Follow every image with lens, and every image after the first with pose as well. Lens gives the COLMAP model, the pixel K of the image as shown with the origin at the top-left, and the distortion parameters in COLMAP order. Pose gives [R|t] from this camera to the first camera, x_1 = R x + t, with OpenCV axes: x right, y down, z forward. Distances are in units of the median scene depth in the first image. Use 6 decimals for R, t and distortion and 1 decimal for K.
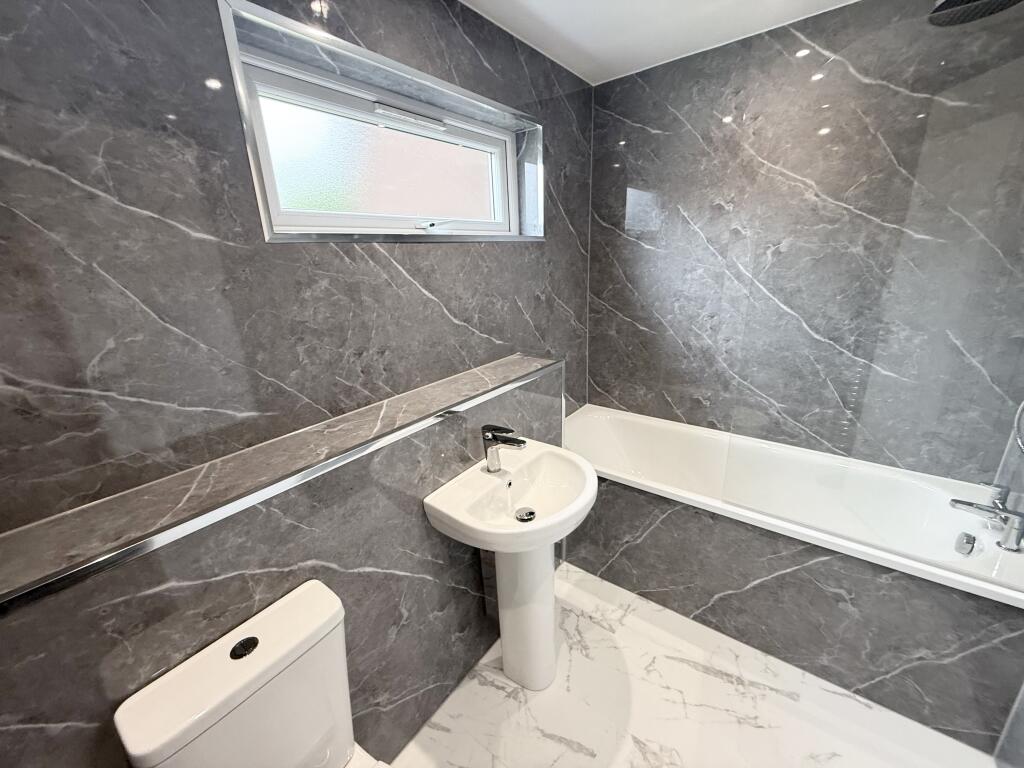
lens RADIAL K [[408.1, 0, 506.7], [0, 408.1, 382.5], [0, 0, 1]] dist [-0.002174, -0.000262]
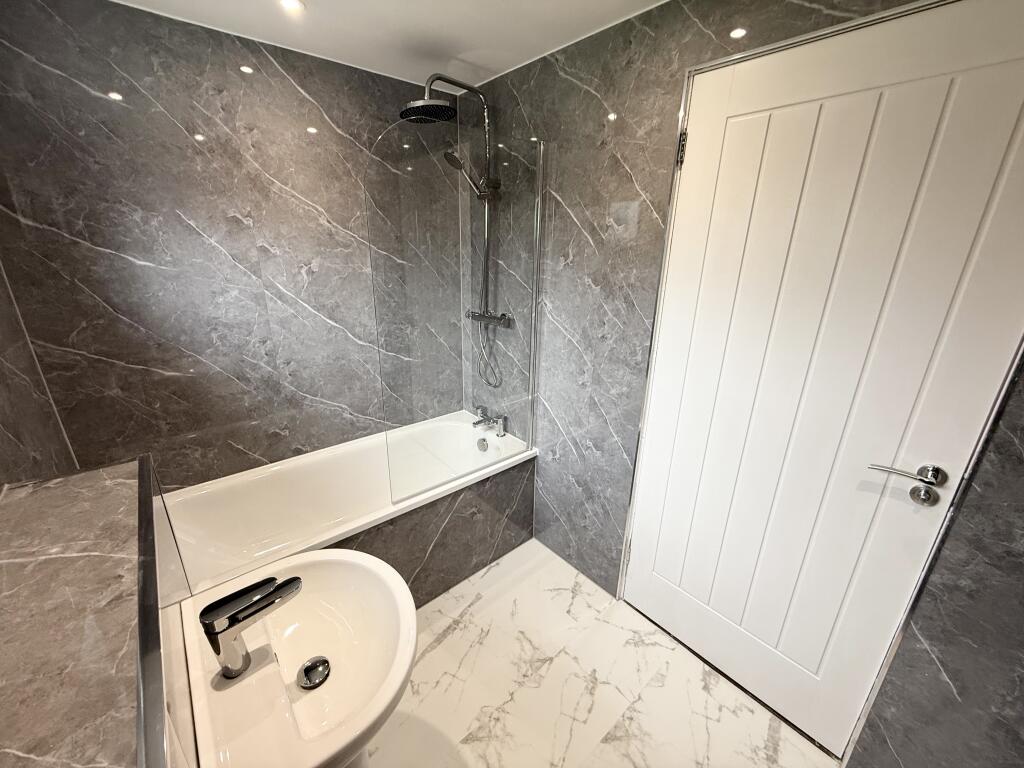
lens RADIAL K [[408.1, 0, 507.1], [0, 408.1, 383.2], [0, 0, 1]] dist [-0.002174, -0.000262]
pose [[0.196629, -0.272198, 0.941937, -0.292109], [0.268122, 0.939001, 0.215379, -0.138385], [-0.943105, 0.210204, 0.257617, 0.308932]]
